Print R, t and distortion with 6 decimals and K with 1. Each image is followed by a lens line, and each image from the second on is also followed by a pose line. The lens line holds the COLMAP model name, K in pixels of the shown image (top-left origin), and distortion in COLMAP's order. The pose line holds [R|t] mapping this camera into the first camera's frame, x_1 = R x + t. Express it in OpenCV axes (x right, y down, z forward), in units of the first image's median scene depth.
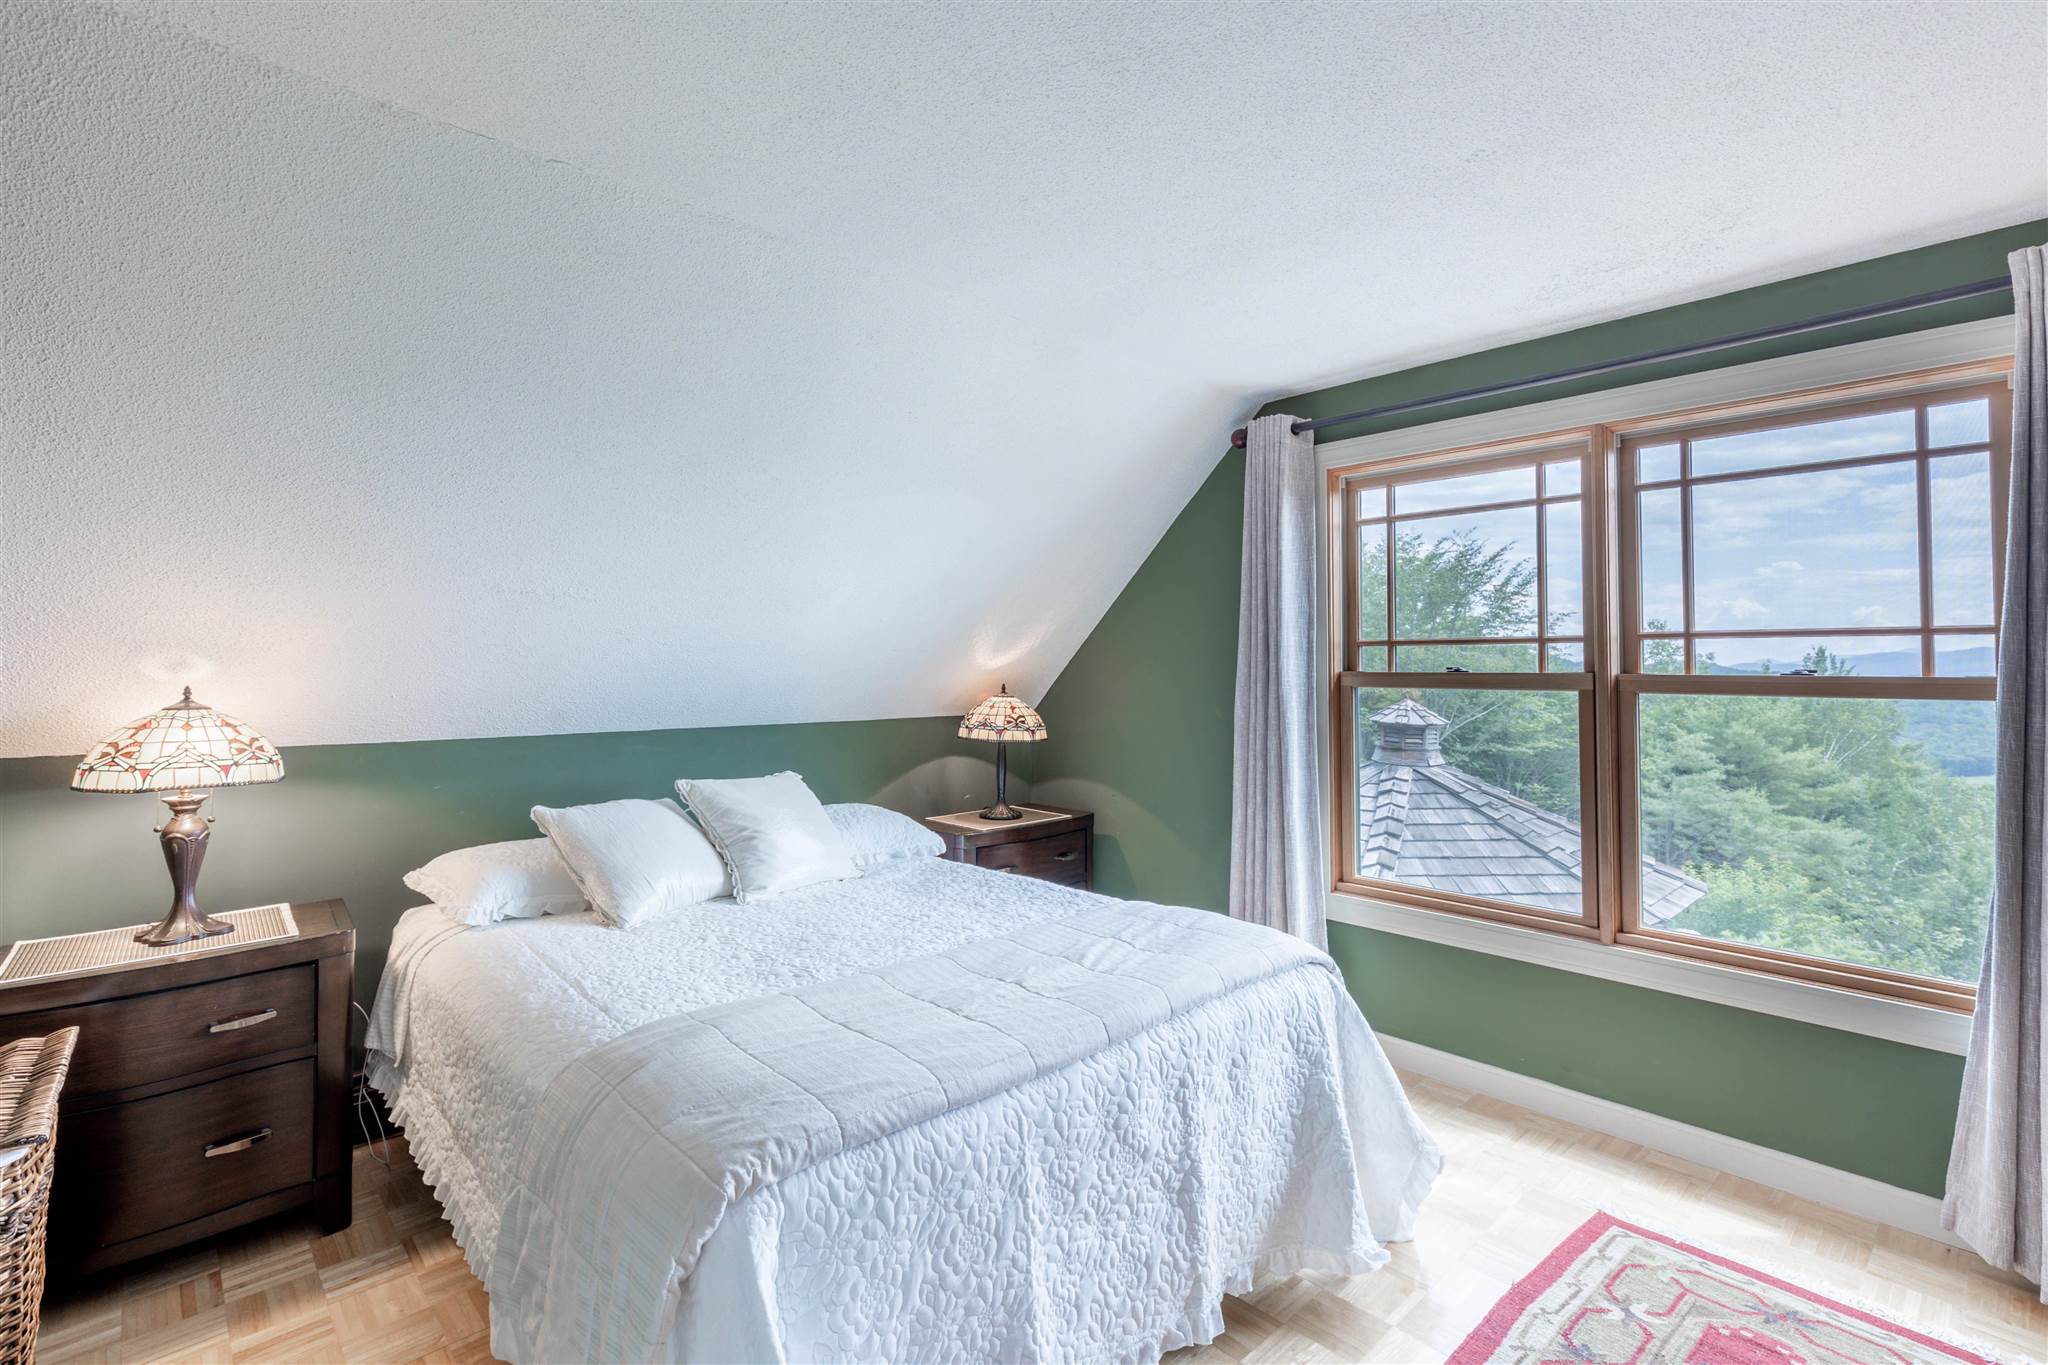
lens RADIAL K [[930.8, 0, 1024.2], [0, 930.8, 669.4], [0, 0, 1]] dist [-0.001166, 0.000289]
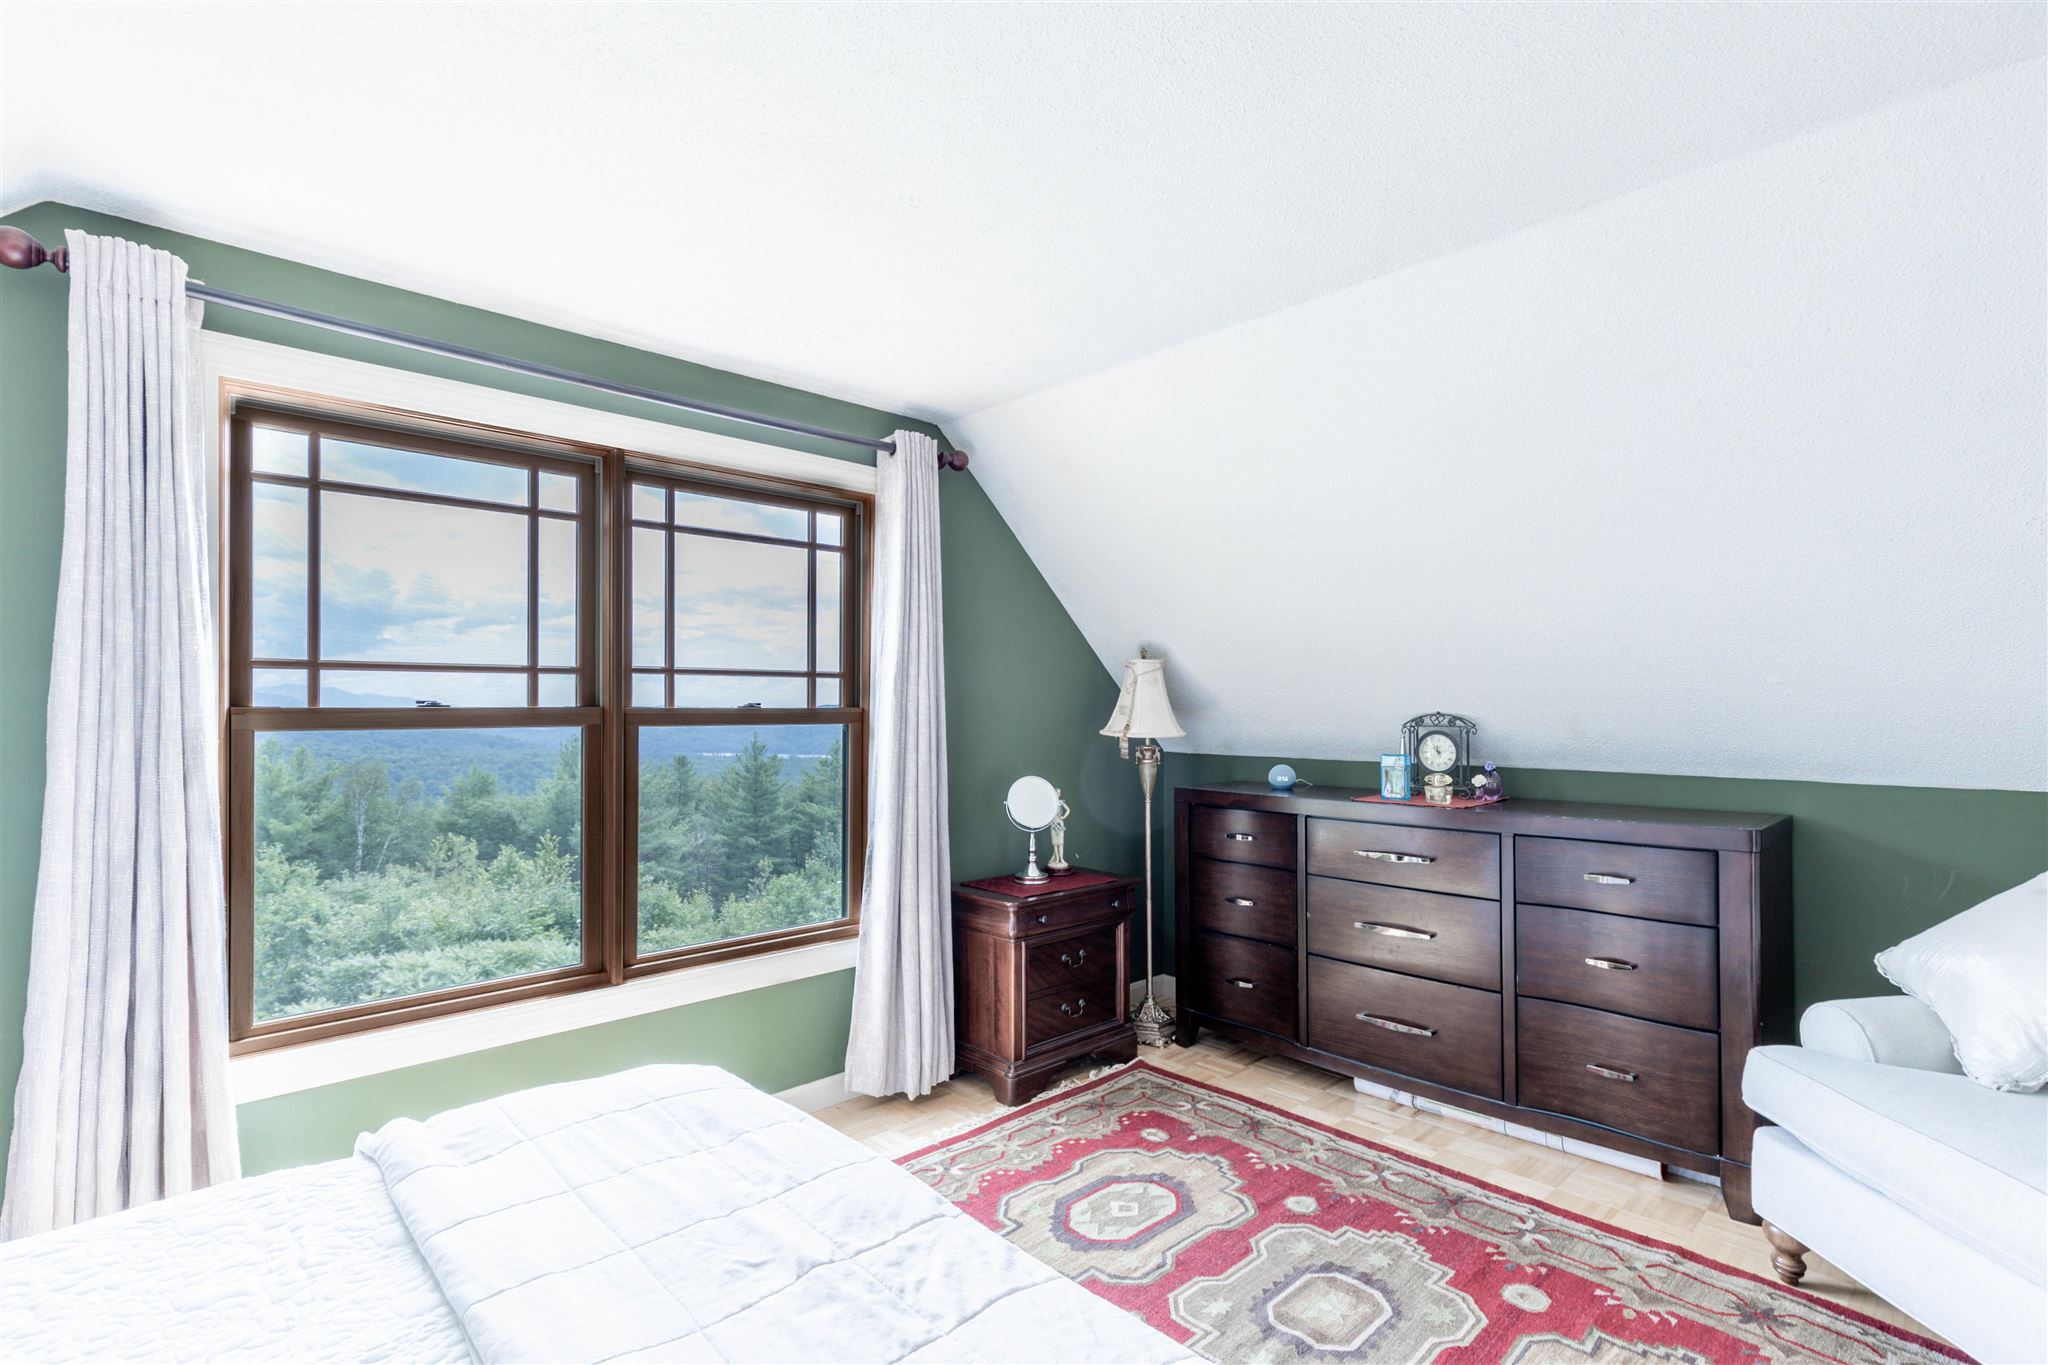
lens RADIAL K [[957.0, 0, 993.1], [0, 957.0, 715.3], [0, 0, 1]] dist [0.002355, 0.001239]
pose [[0.002409, -0.014480, 0.999892, -0.370788], [0.000041, 0.999895, 0.014480, -0.001546], [-0.999997, 0.000006, 0.002409, 0.591541]]
